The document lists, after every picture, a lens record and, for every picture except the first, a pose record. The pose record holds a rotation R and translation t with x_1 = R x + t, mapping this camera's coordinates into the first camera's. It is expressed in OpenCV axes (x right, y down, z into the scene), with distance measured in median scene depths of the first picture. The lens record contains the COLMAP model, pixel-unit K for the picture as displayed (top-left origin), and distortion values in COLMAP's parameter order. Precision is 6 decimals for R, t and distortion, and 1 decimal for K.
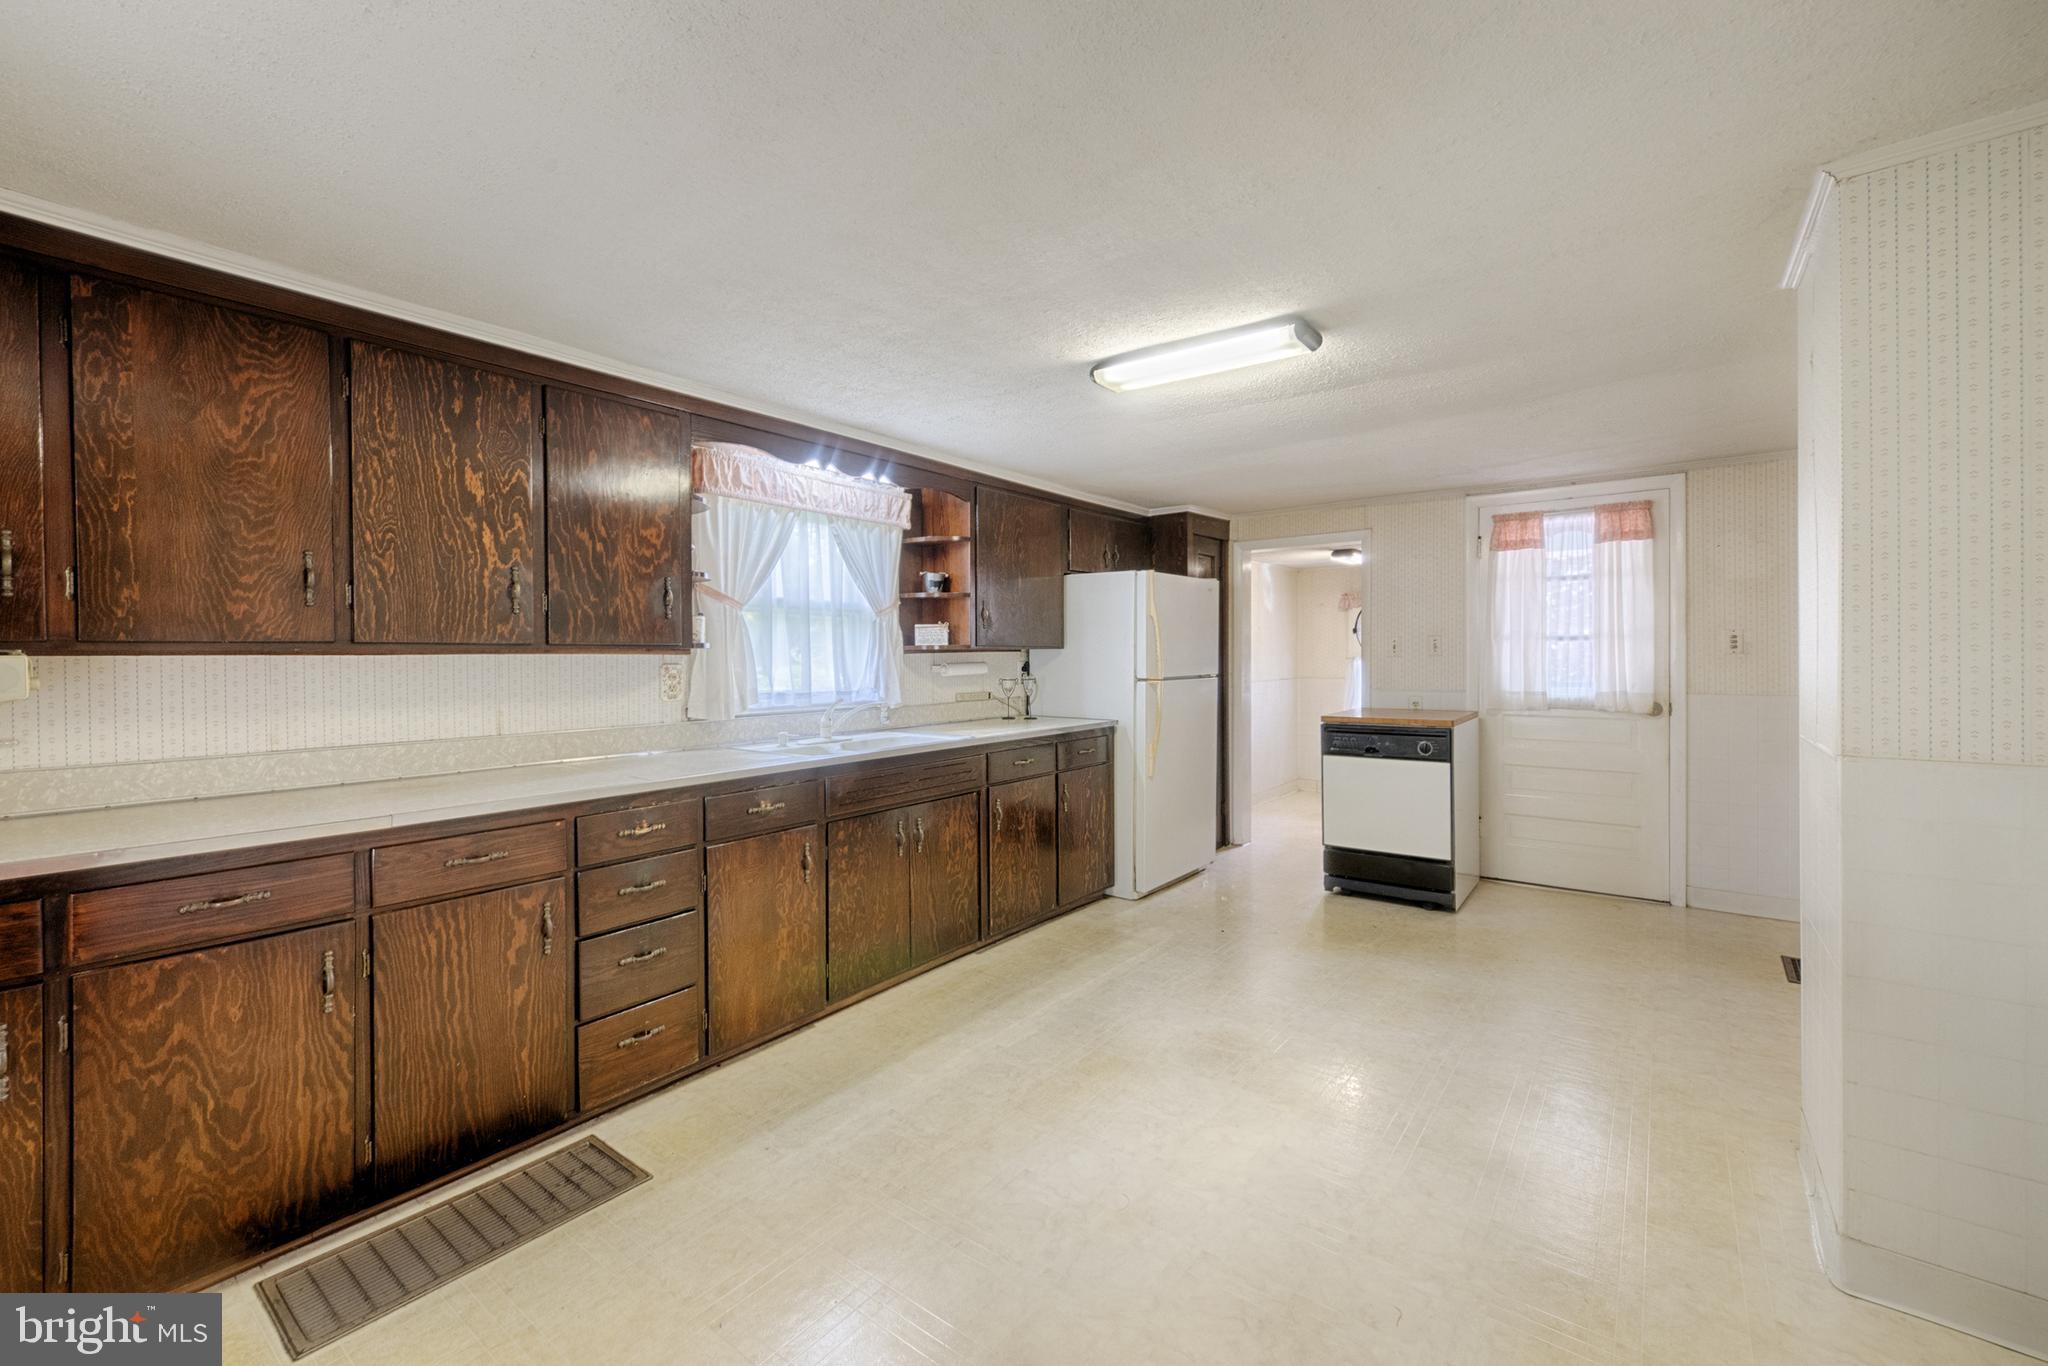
lens RADIAL K [[836.5, 0, 1021.6], [0, 836.5, 660.4], [0, 0, 1]] dist [0.001385, 0.000184]
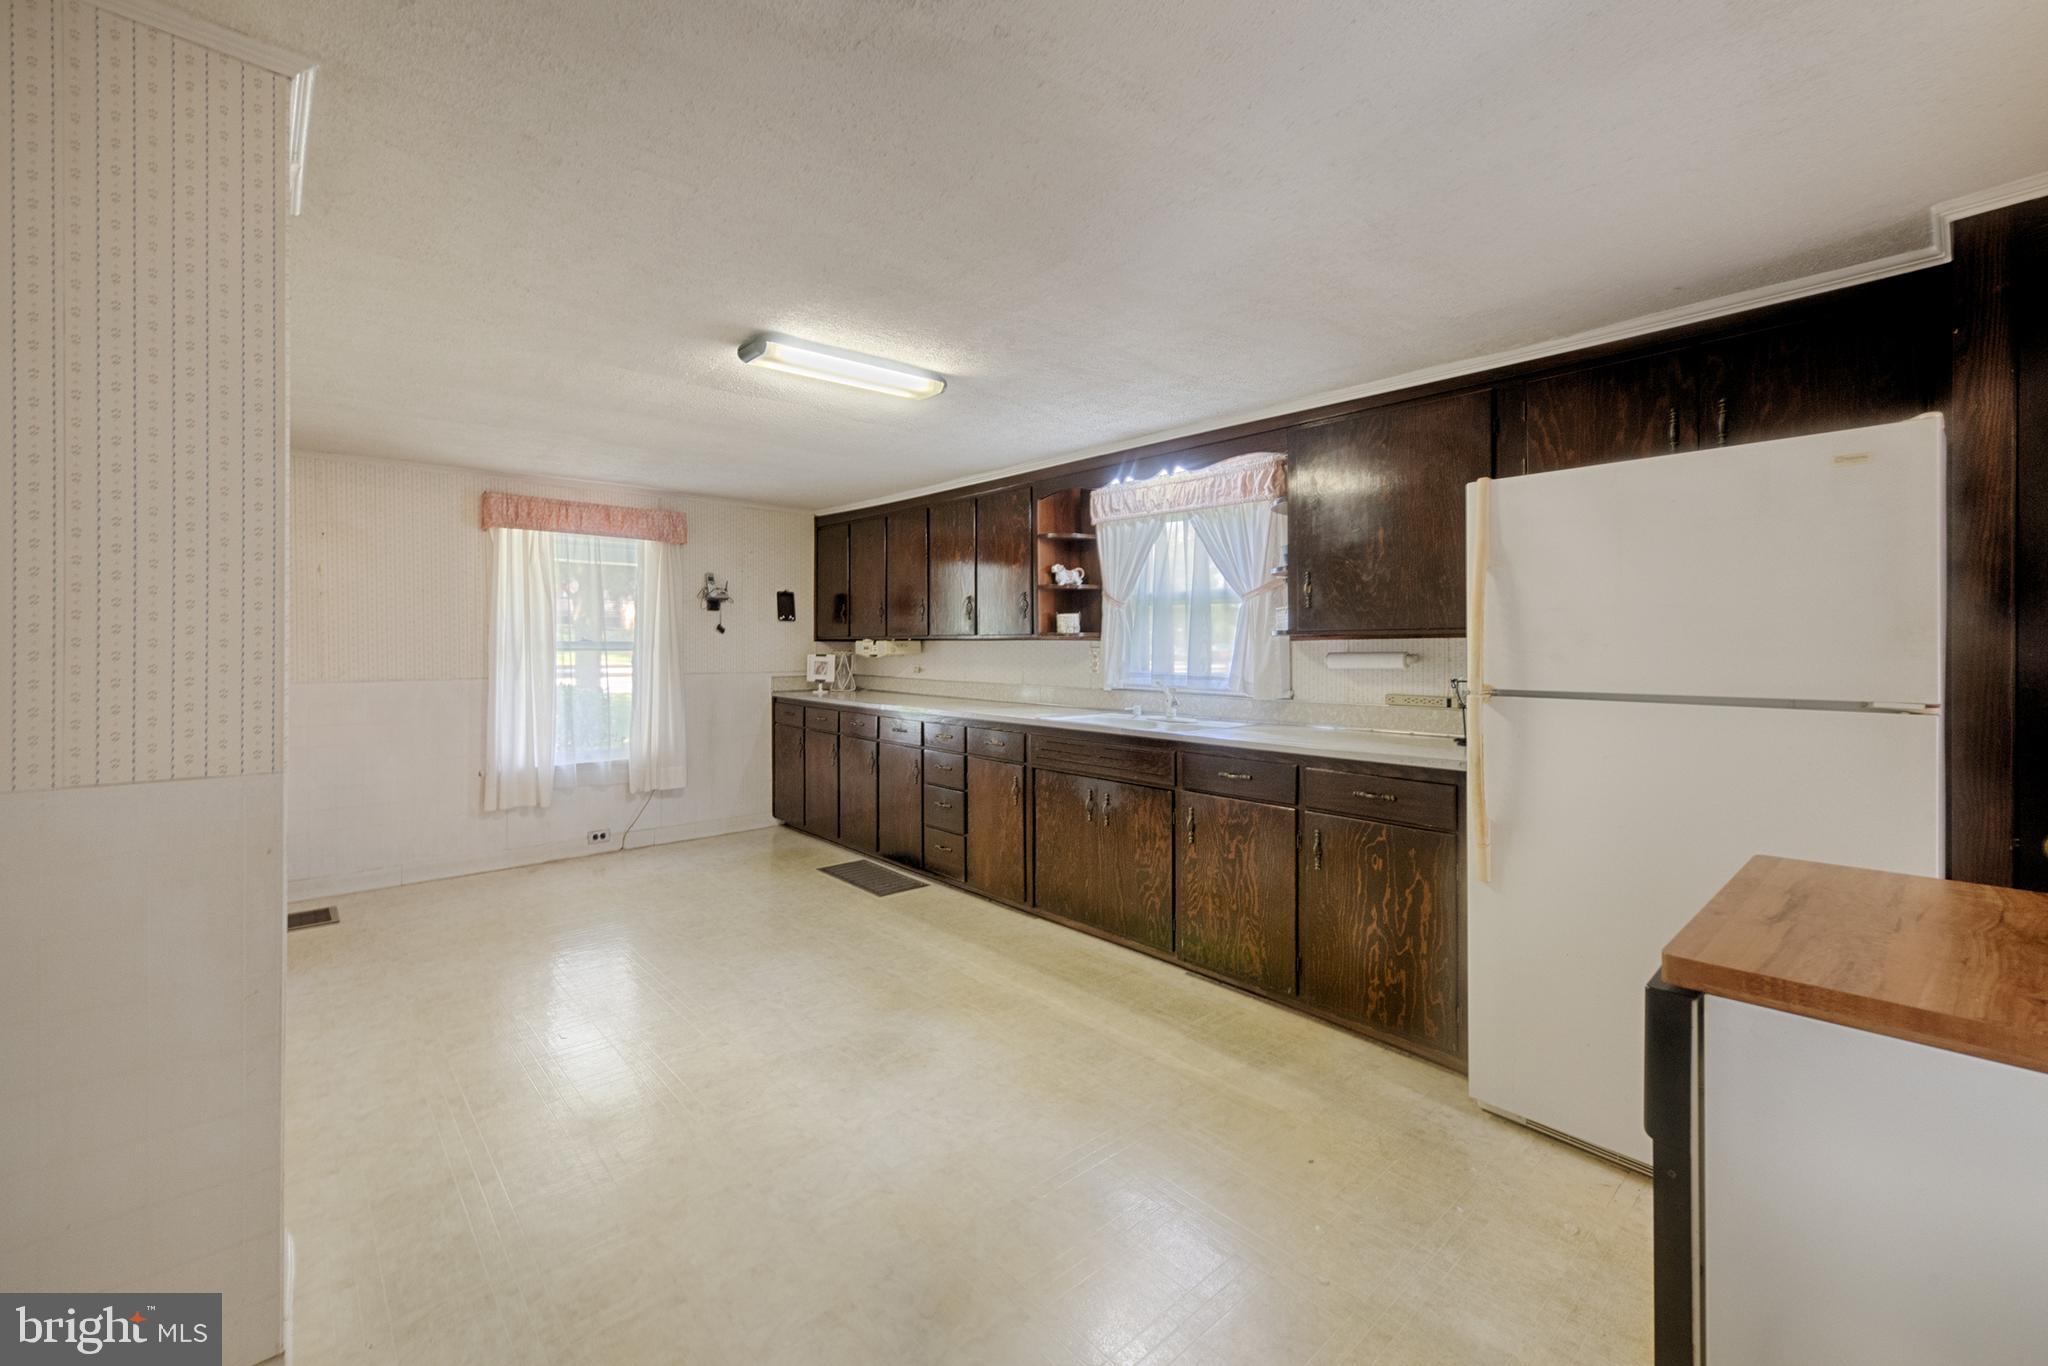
lens RADIAL K [[865.7, 0, 1043.7], [0, 865.7, 632.7], [0, 0, 1]] dist [0.000786, -0.000240]
pose [[-0.186658, -0.003819, -0.982418, 0.968895], [-0.003666, 0.999988, -0.003191, -0.013367], [0.982418, 0.003006, -0.186669, 1.109872]]
